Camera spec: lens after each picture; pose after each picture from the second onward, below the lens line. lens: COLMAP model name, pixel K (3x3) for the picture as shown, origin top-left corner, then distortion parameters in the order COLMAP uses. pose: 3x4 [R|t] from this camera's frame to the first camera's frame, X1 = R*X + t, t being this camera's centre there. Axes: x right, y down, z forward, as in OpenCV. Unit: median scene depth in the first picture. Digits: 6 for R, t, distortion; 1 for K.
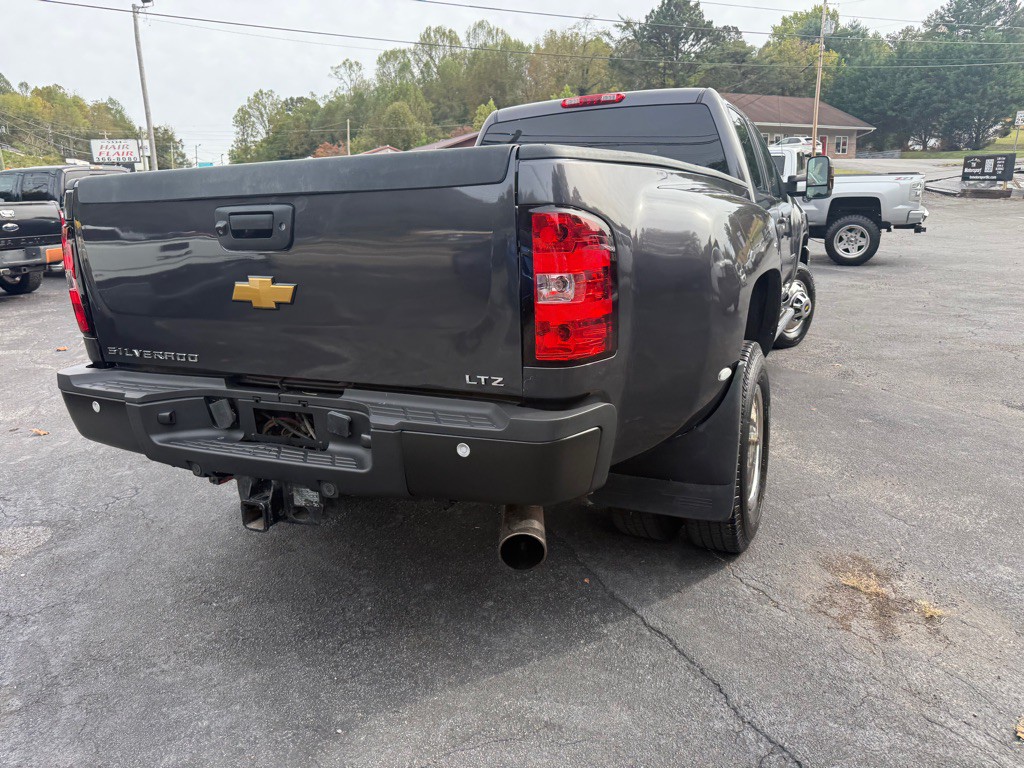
lens RADIAL K [[715.0, 0, 523.8], [0, 715.0, 383.7], [0, 0, 1]] dist [0.010258, -0.017373]
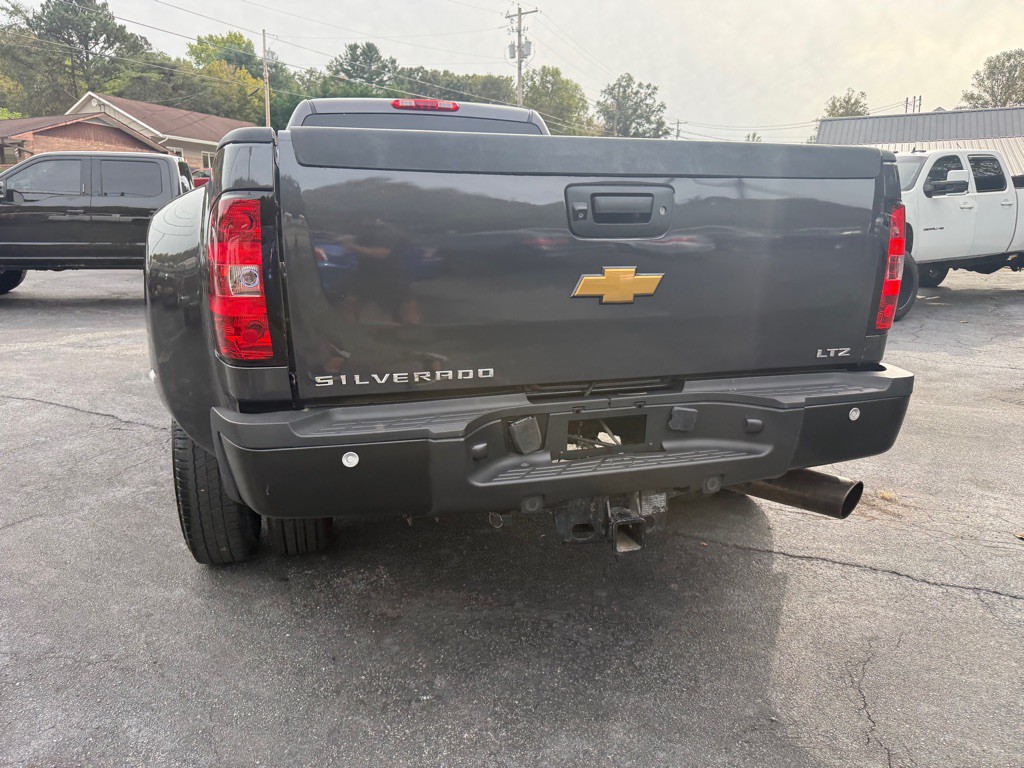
lens RADIAL K [[717.6, 0, 514.9], [0, 717.6, 381.0], [0, 0, 1]] dist [0.004076, -0.009027]
pose [[0.752968, -0.108675, 0.649021, -0.880088], [0.130013, 0.991396, 0.015169, -0.032055], [-0.645085, 0.072959, 0.760619, 0.344136]]
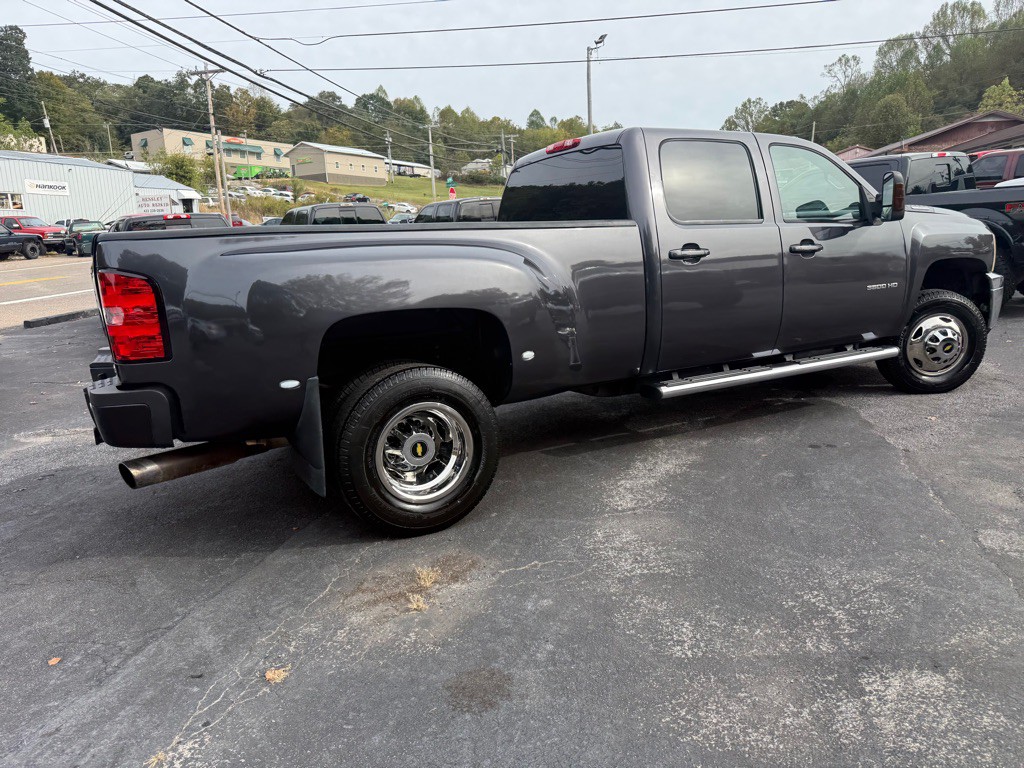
lens RADIAL K [[720.2, 0, 523.3], [0, 720.2, 382.5], [0, 0, 1]] dist [0.019234, -0.024768]
pose [[0.814311, 0.100625, -0.571640, 1.278899], [-0.107862, 0.993937, 0.021310, -0.083876], [0.570319, 0.044306, 0.820228, 0.105935]]
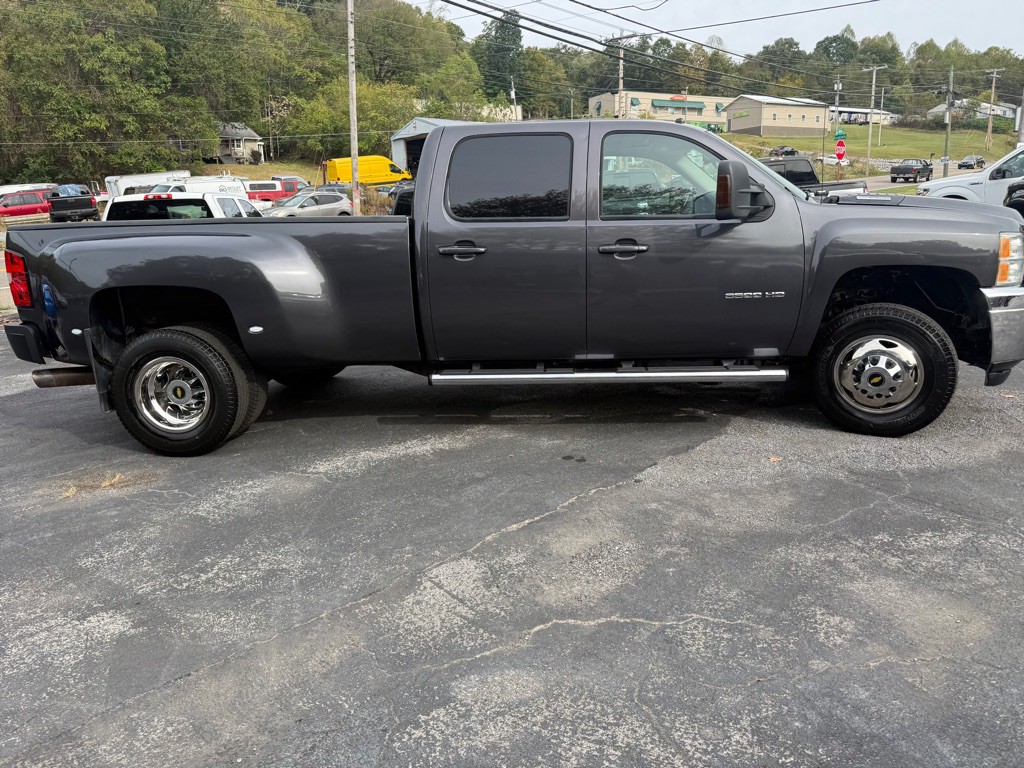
lens RADIAL K [[715.0, 0, 523.8], [0, 715.0, 383.7], [0, 0, 1]] dist [0.010258, -0.017373]
pose [[0.368570, 0.229966, -0.900706, 2.315167], [-0.190496, 0.967040, 0.168951, -0.405880], [0.909872, 0.109310, 0.400230, 1.206888]]
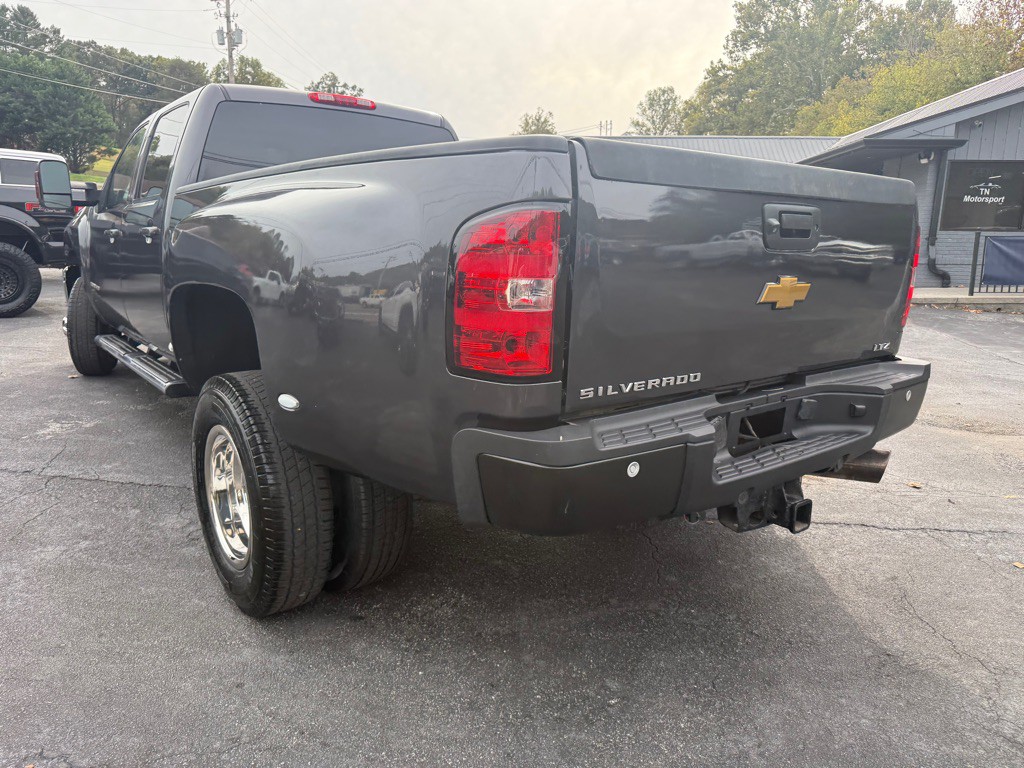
lens RADIAL K [[717.6, 0, 511.2], [0, 717.6, 379.1], [0, 0, 1]] dist [0.007648, -0.015872]
pose [[0.455346, -0.137872, 0.879575, -1.197329], [0.169257, 0.983325, 0.066512, -0.116108], [-0.874078, 0.118588, 0.471089, 0.729921]]
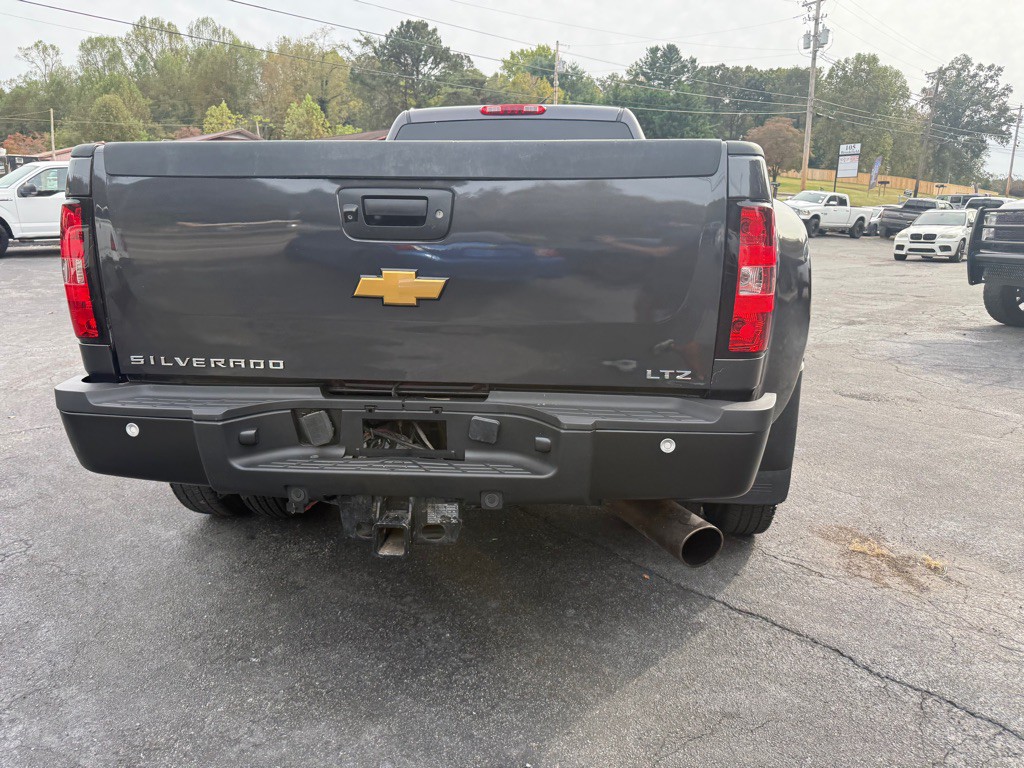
lens RADIAL K [[715.0, 0, 518.0], [0, 715.0, 372.7], [0, 0, 1]] dist [0.013352, -0.022056]
pose [[0.942541, -0.030246, 0.332718, -0.436742], [0.041832, 0.998740, -0.027712, 0.008511], [-0.331461, 0.040038, 0.942619, 0.098250]]
